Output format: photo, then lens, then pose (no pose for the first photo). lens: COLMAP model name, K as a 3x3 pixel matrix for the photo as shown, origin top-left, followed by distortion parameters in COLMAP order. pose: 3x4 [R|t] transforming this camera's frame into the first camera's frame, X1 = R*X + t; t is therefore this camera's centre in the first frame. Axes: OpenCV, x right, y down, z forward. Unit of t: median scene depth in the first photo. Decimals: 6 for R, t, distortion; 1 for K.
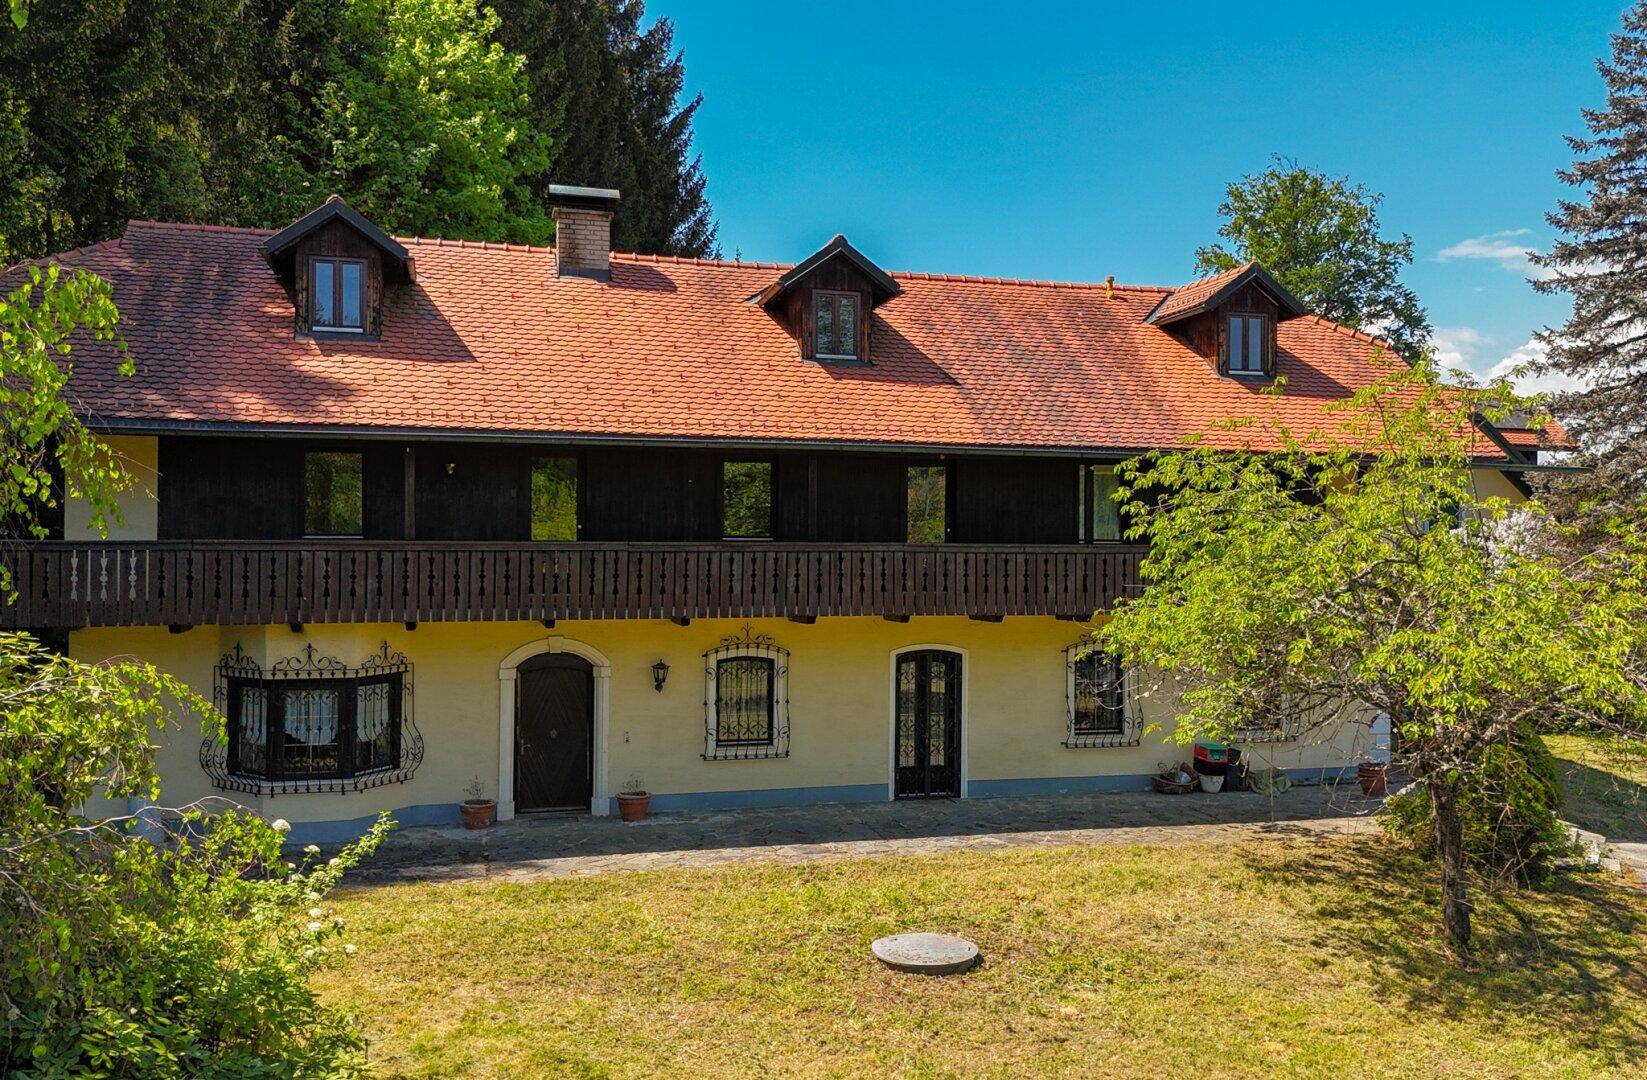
lens RADIAL K [[1436.0, 0, 871.3], [0, 1436.0, 538.0], [0, 0, 1]] dist [0.071743, -0.079081]
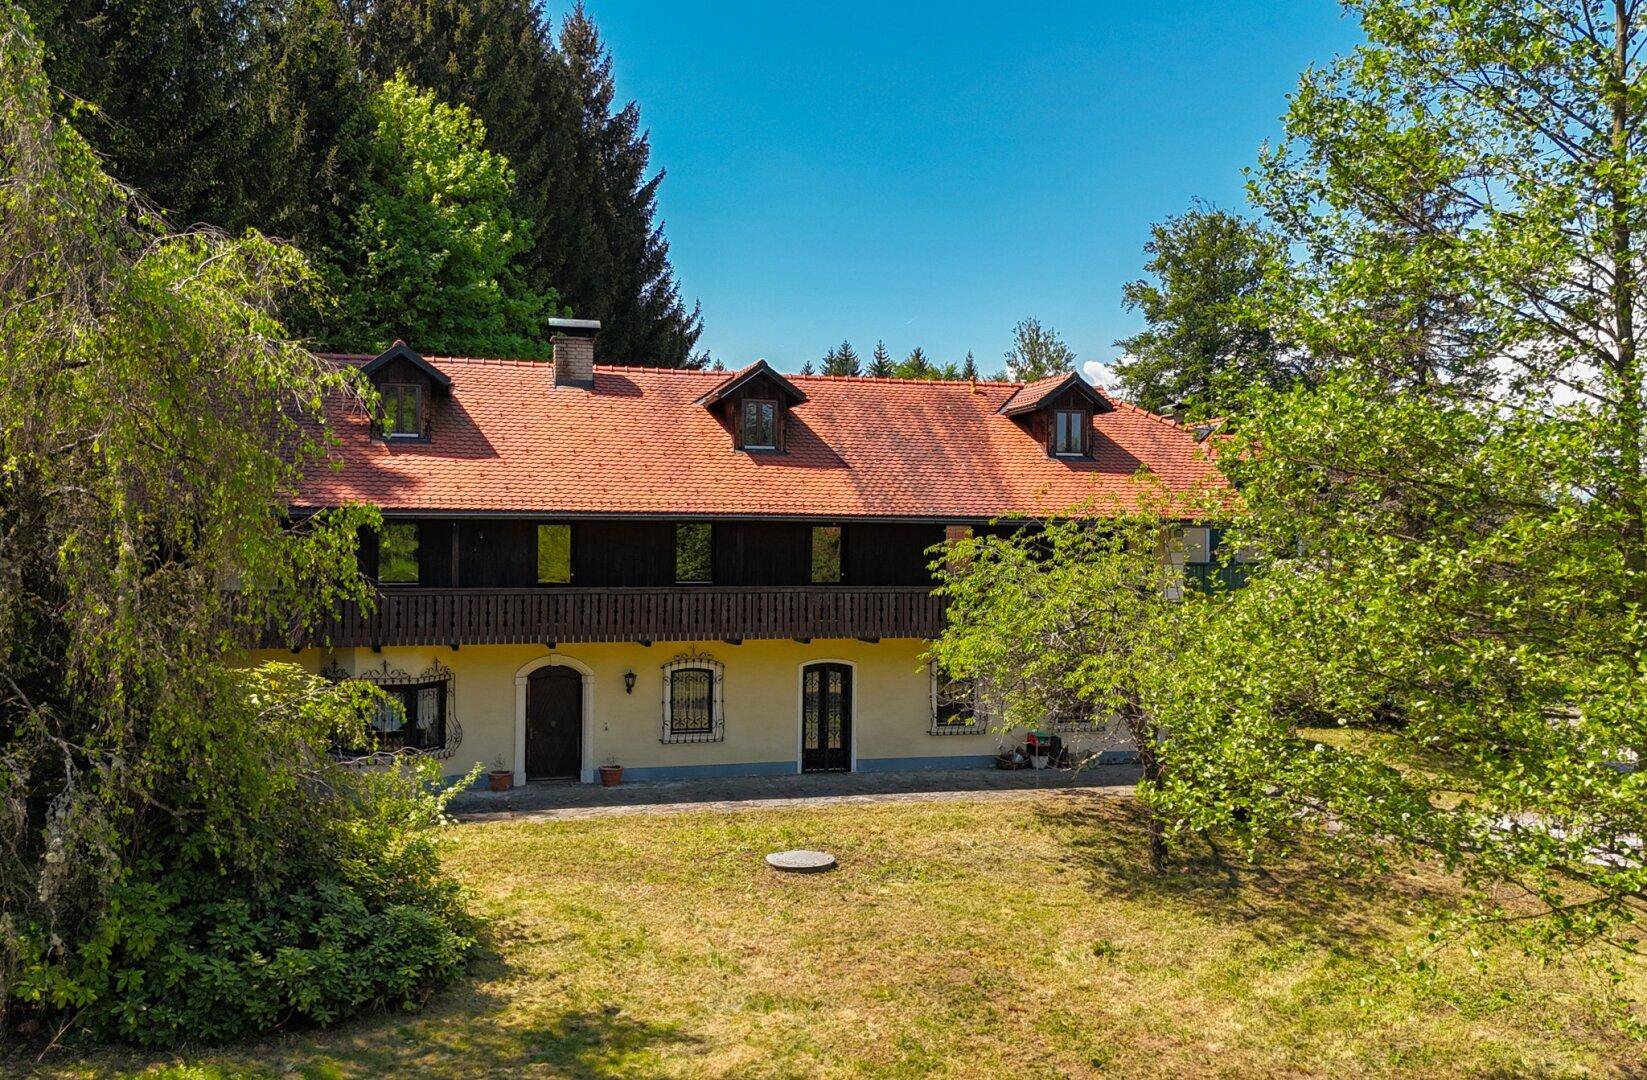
lens RADIAL K [[1436.0, 0, 833.9], [0, 1436.0, 533.3], [0, 0, 1]] dist [0.071743, -0.079081]
pose [[0.999997, 0.000872, -0.002196, 0.050393], [-0.000880, 0.999992, -0.003987, -0.040594], [0.002193, 0.003989, 0.999990, -0.369265]]
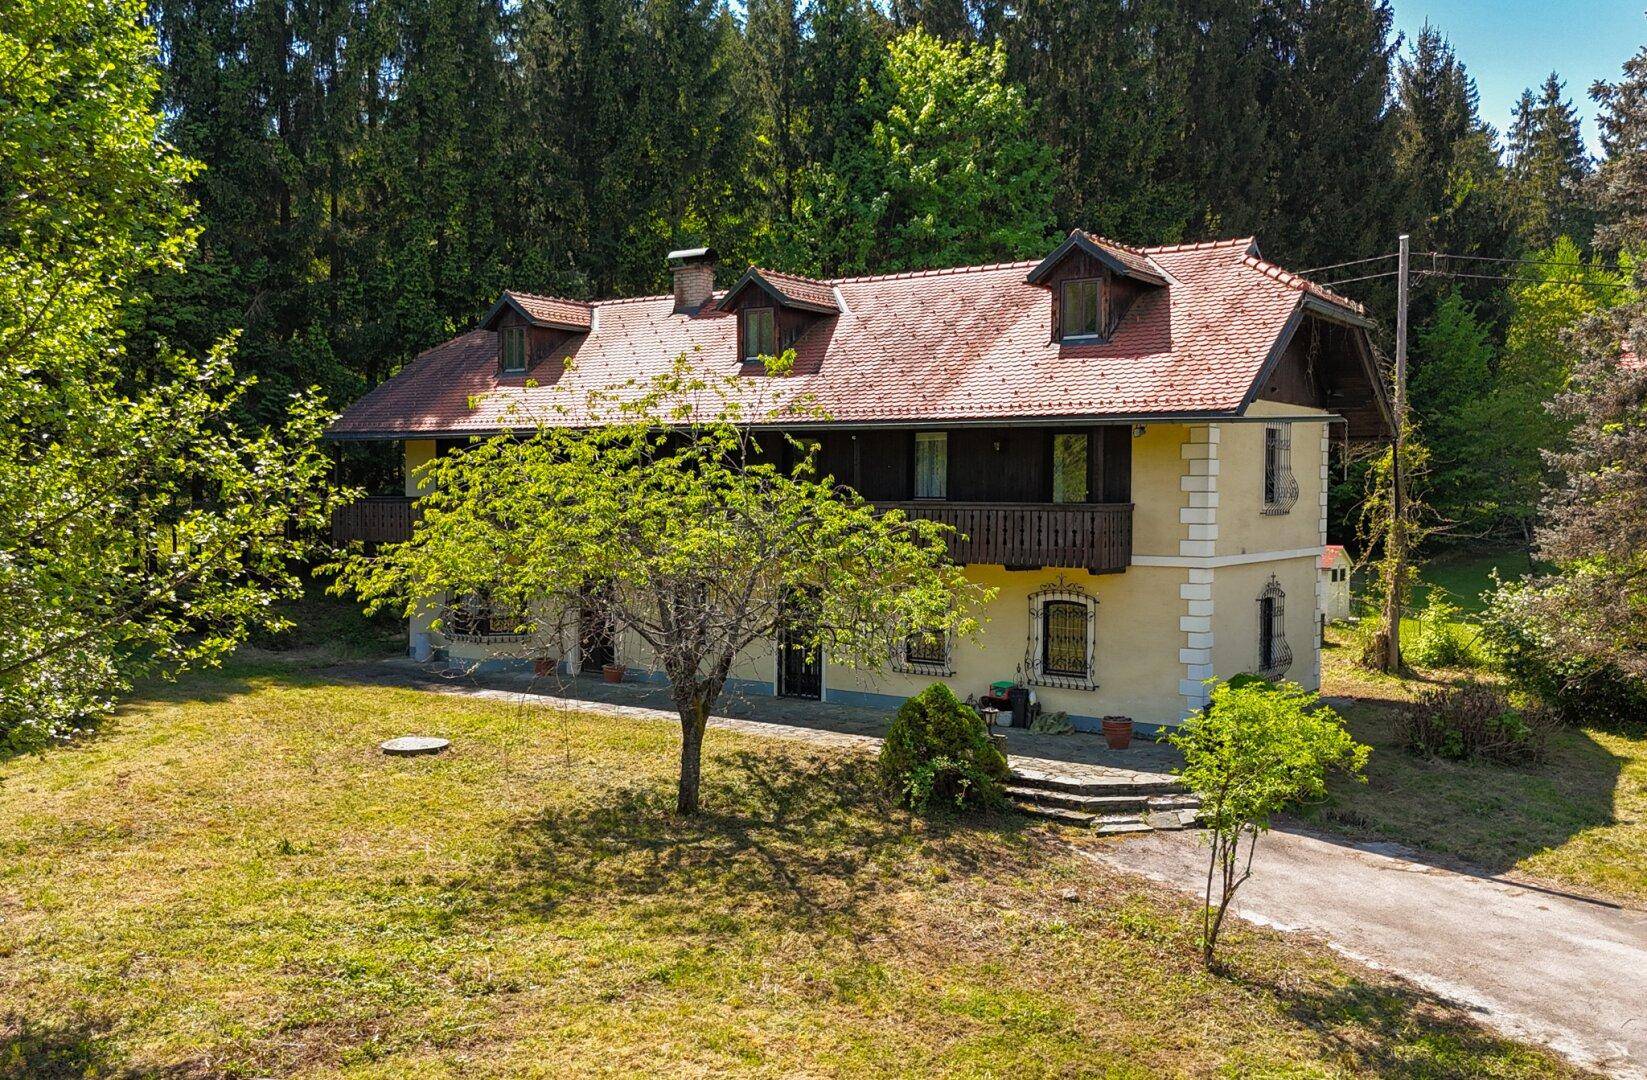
lens RADIAL K [[1436.0, 0, 819.9], [0, 1436.0, 549.6], [0, 0, 1]] dist [0.071743, -0.079081]
pose [[0.594855, 0.022985, -0.803505, 1.079292], [0.003177, 0.999516, 0.030944, 0.009020], [0.803827, -0.020960, 0.594494, 0.256594]]
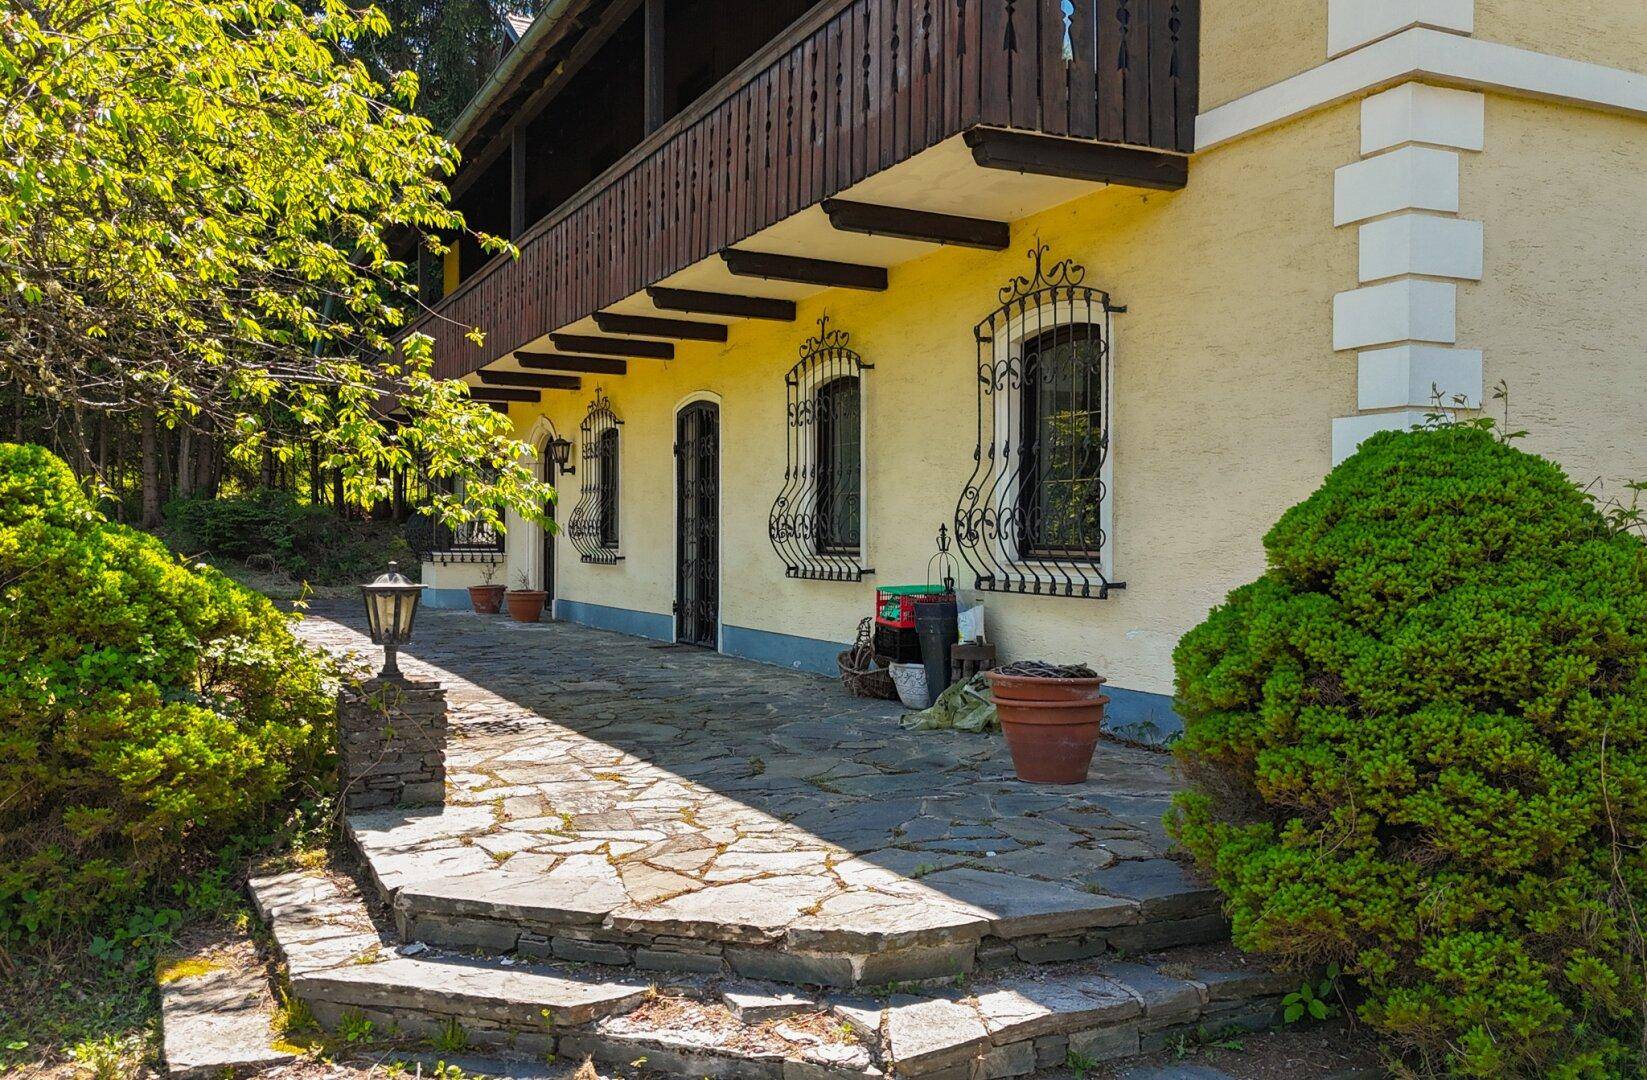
lens RADIAL K [[1436.0, 0, 806.4], [0, 1436.0, 544.3], [0, 0, 1]] dist [0.071743, -0.079081]
pose [[0.127002, -0.007956, -0.991871, 0.411018], [-0.003844, 0.999956, -0.008513, 0.214909], [0.991895, 0.004894, 0.126966, 1.350668]]
